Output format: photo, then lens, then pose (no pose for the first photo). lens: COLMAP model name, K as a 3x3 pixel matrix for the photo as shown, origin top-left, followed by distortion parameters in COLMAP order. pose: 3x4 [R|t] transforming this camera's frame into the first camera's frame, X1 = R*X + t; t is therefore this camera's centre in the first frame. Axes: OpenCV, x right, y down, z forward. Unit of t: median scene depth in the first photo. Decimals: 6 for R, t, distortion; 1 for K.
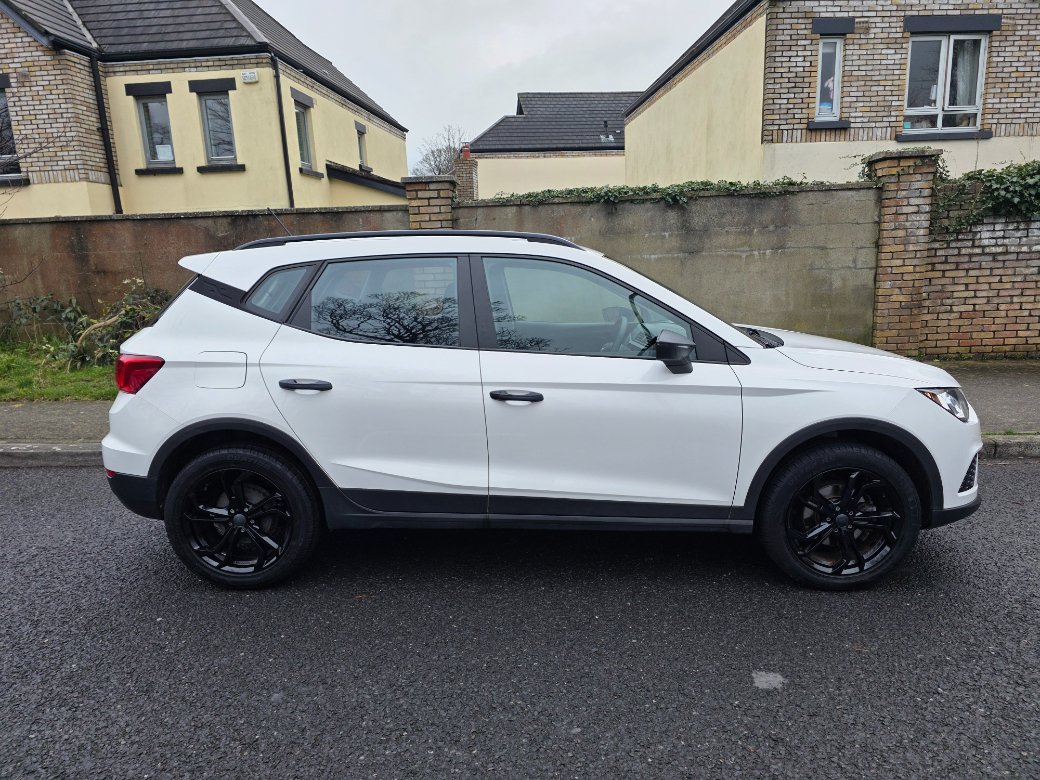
lens RADIAL K [[696.7, 0, 527.2], [0, 696.7, 389.0], [0, 0, 1]] dist [0.043434, -0.036302]
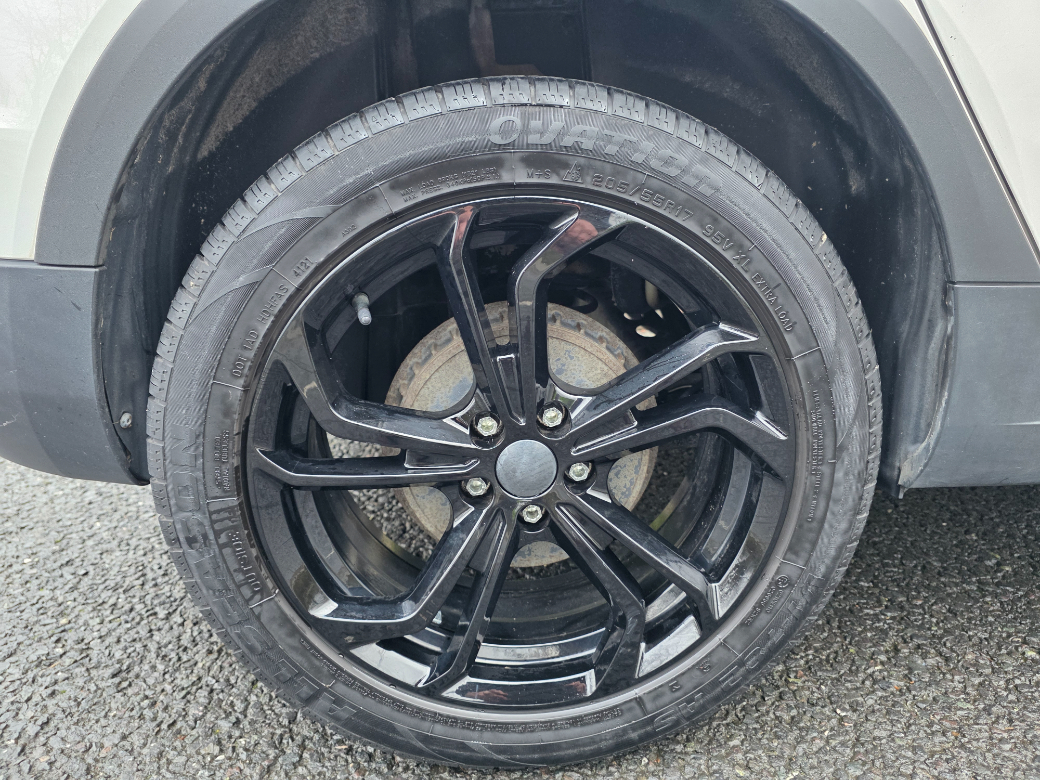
lens RADIAL K [[696.7, 0, 527.2], [0, 696.7, 389.0], [0, 0, 1]] dist [0.043434, -0.036302]
pose [[0.995371, -0.045932, 0.084426, -0.175007], [0.038084, 0.995000, 0.092327, 0.059320], [-0.088244, -0.088685, 0.992143, 0.327090]]
